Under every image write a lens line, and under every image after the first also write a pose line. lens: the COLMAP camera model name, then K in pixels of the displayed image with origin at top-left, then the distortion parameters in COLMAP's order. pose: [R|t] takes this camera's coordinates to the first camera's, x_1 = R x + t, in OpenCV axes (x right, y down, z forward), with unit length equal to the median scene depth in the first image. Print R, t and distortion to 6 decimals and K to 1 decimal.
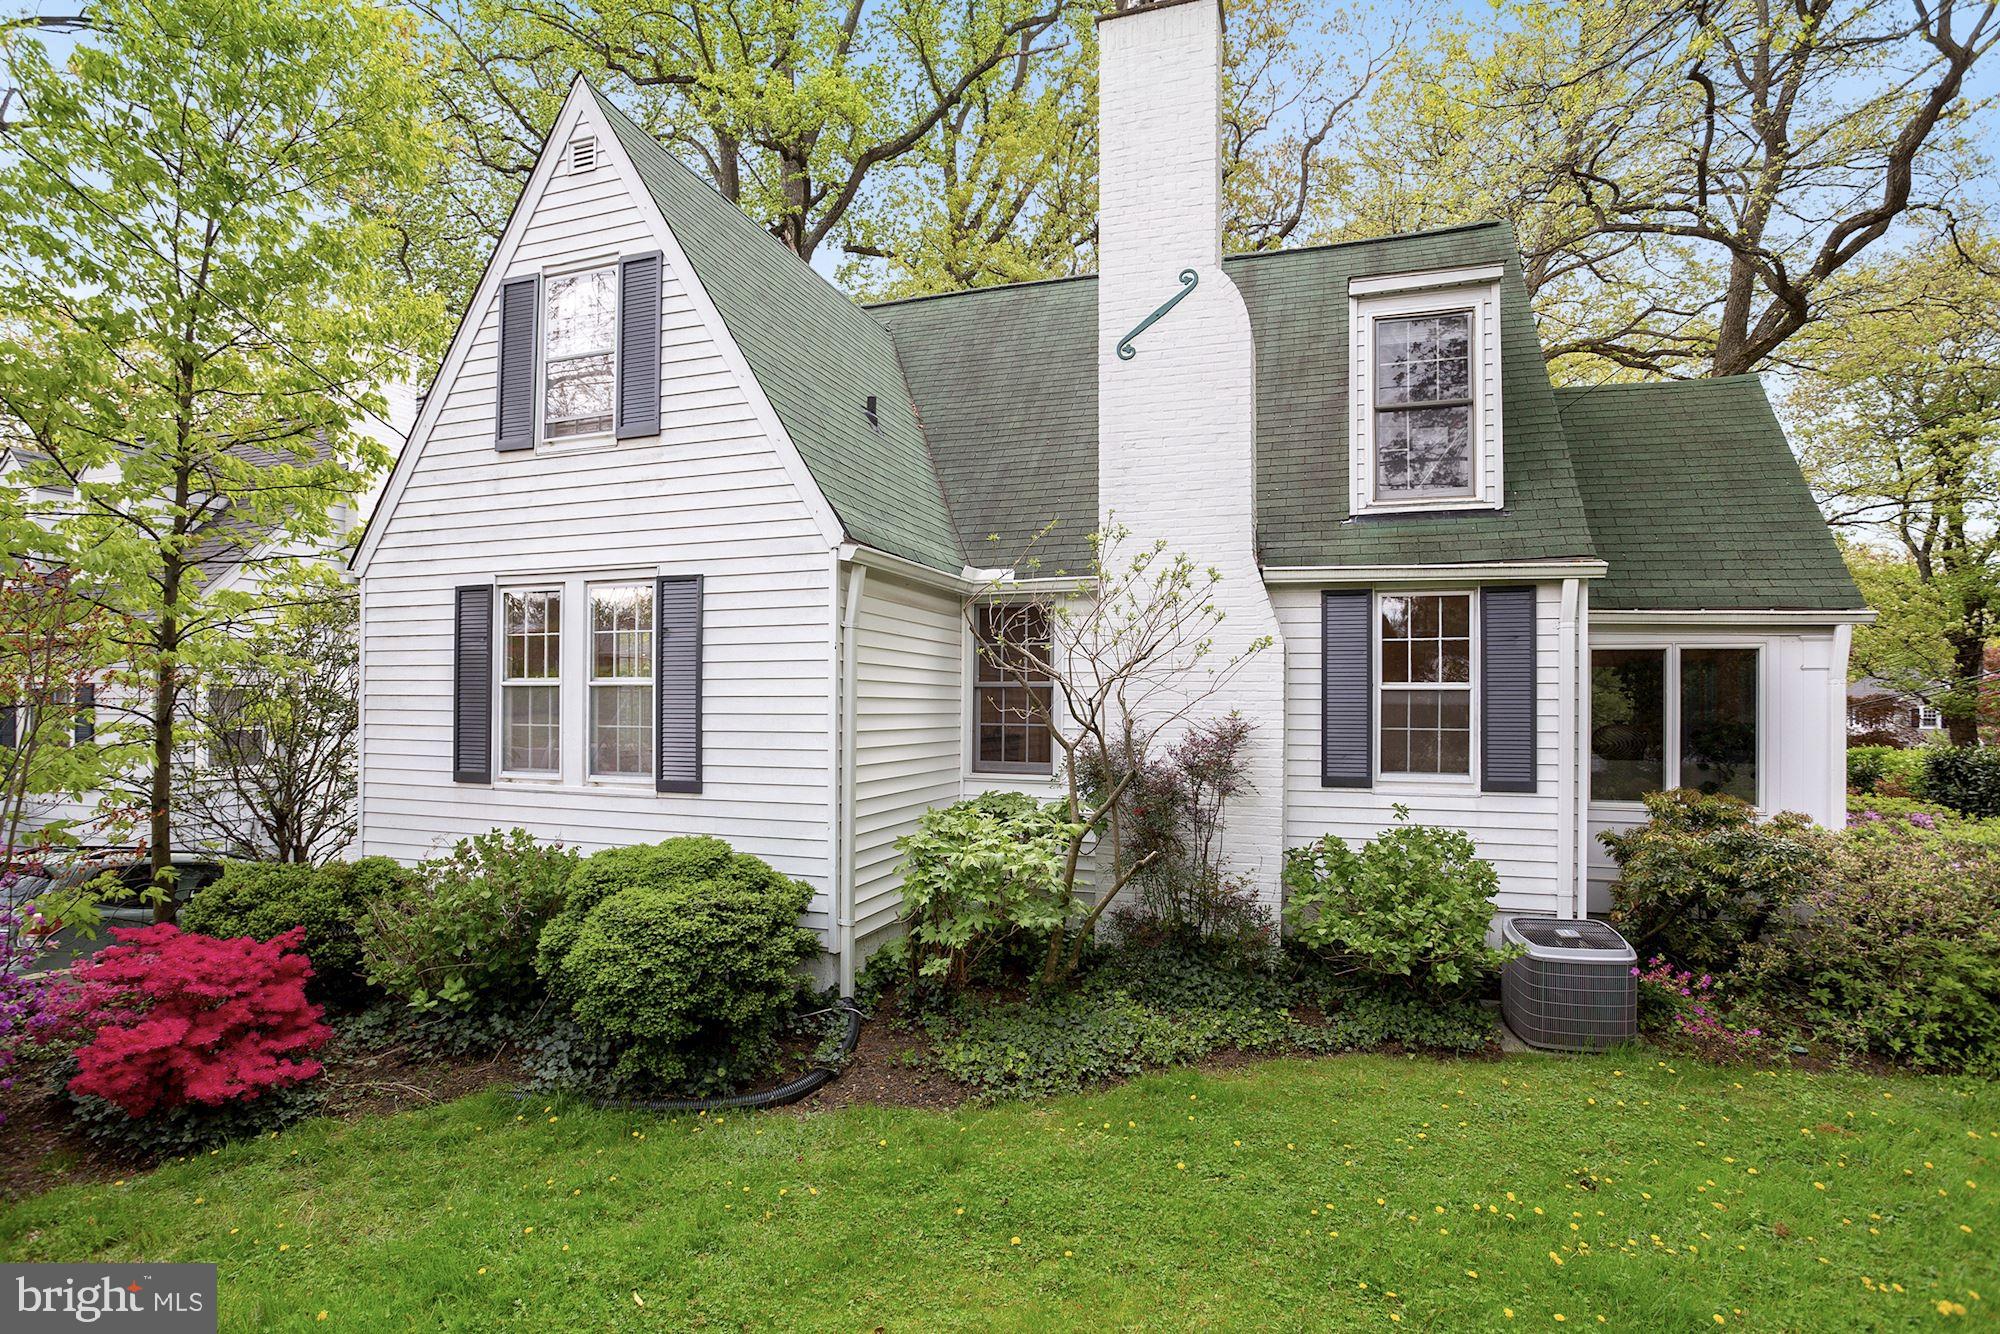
lens RADIAL K [[975.8, 0, 1001.3], [0, 975.8, 688.5], [0, 0, 1]] dist [-0.063134, 0.029638]
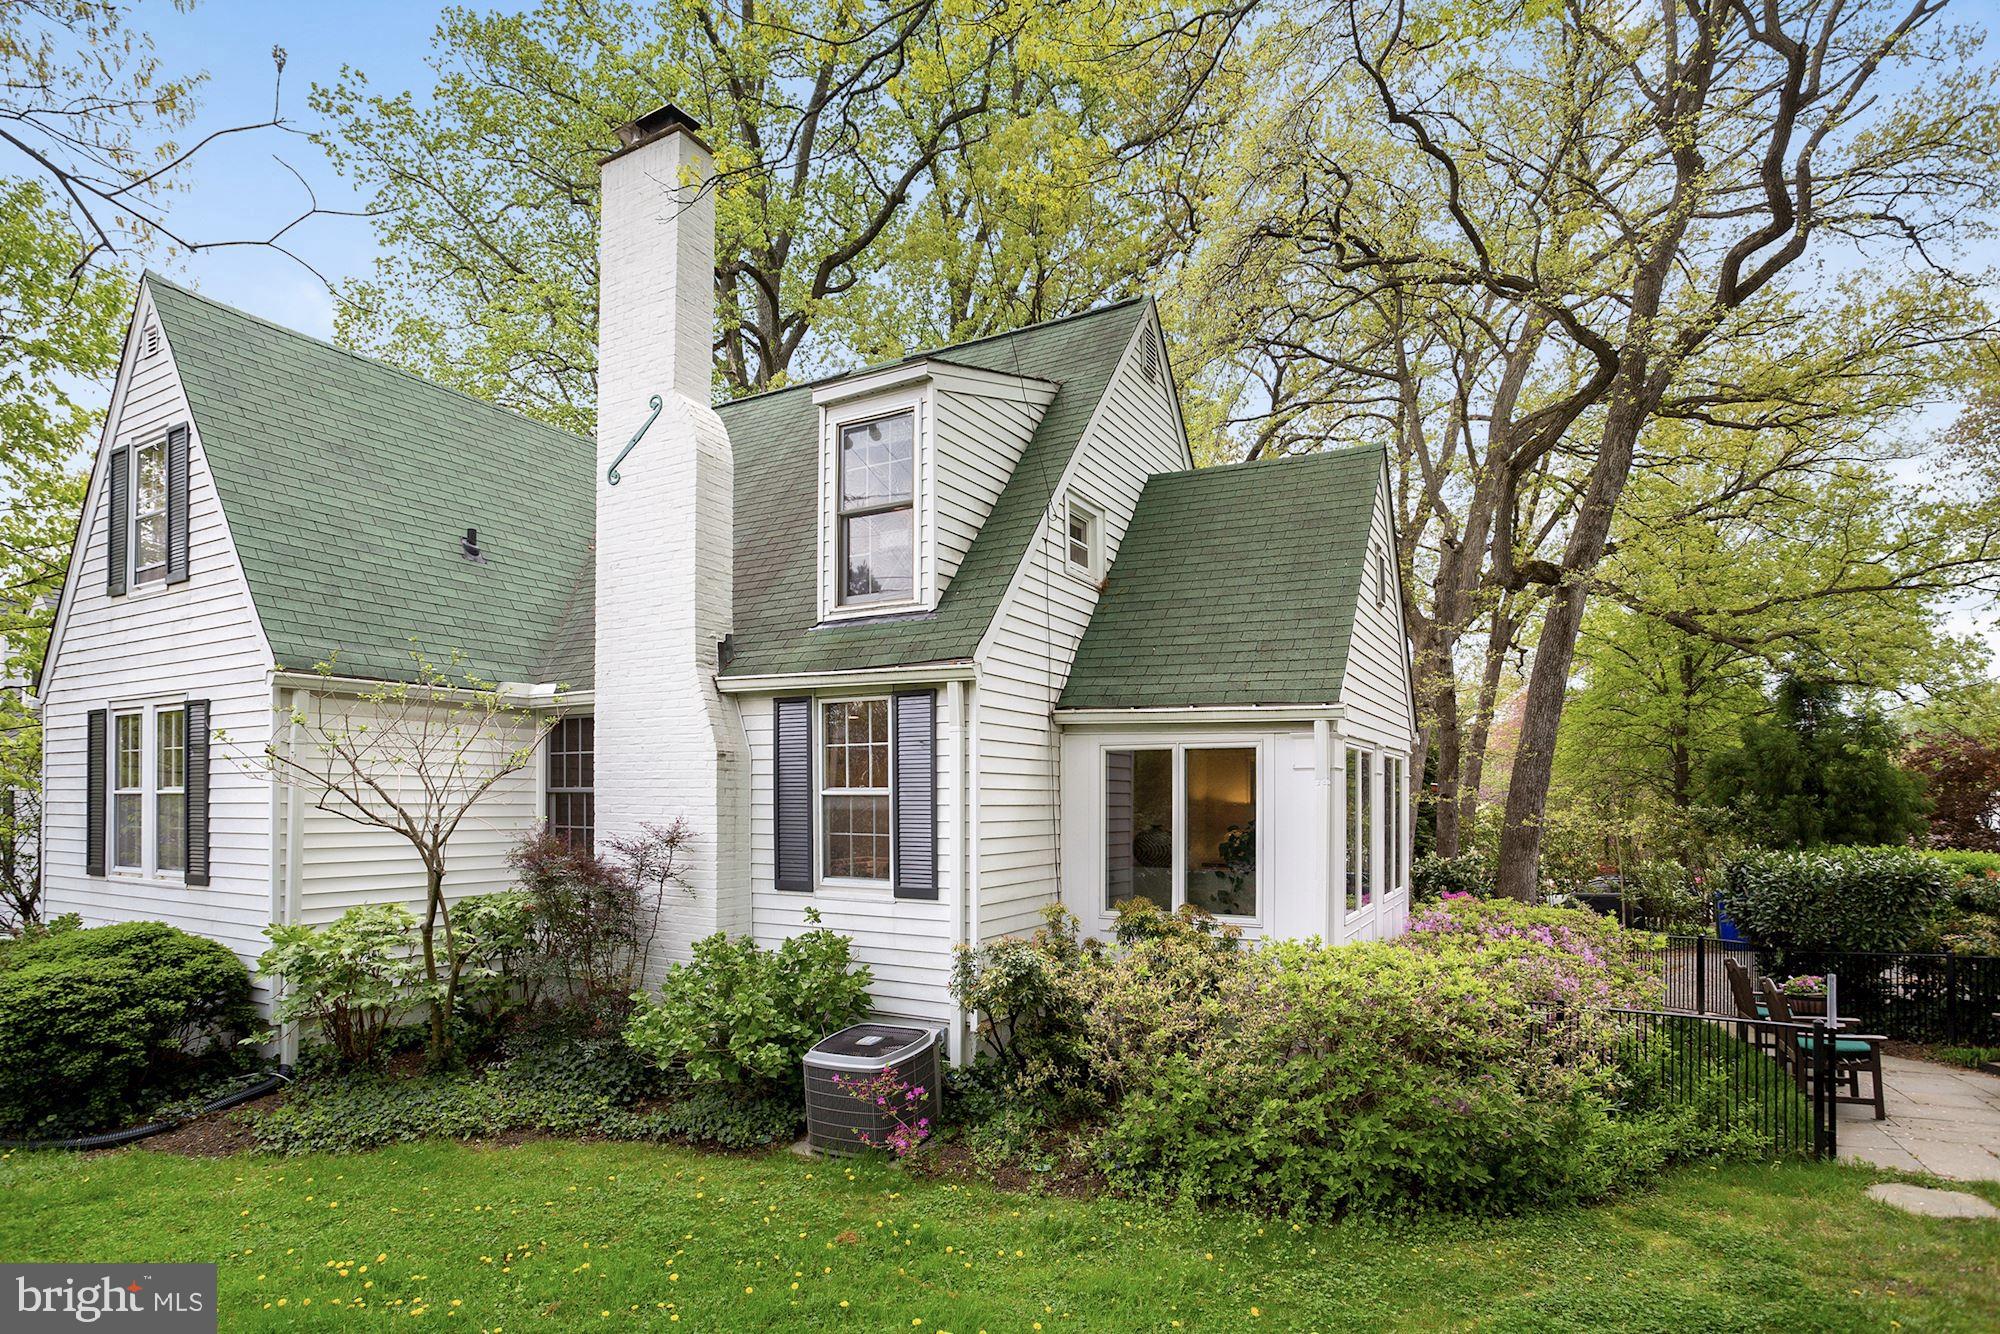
lens RADIAL K [[1005.3, 0, 1001.6], [0, 1005.3, 782.2], [0, 0, 1]] dist [-0.045762, 0.022758]
pose [[0.983662, -0.006058, -0.179921, 0.774899], [0.005434, 0.999977, -0.003964, -0.006913], [0.179941, 0.002921, 0.983673, 0.001912]]
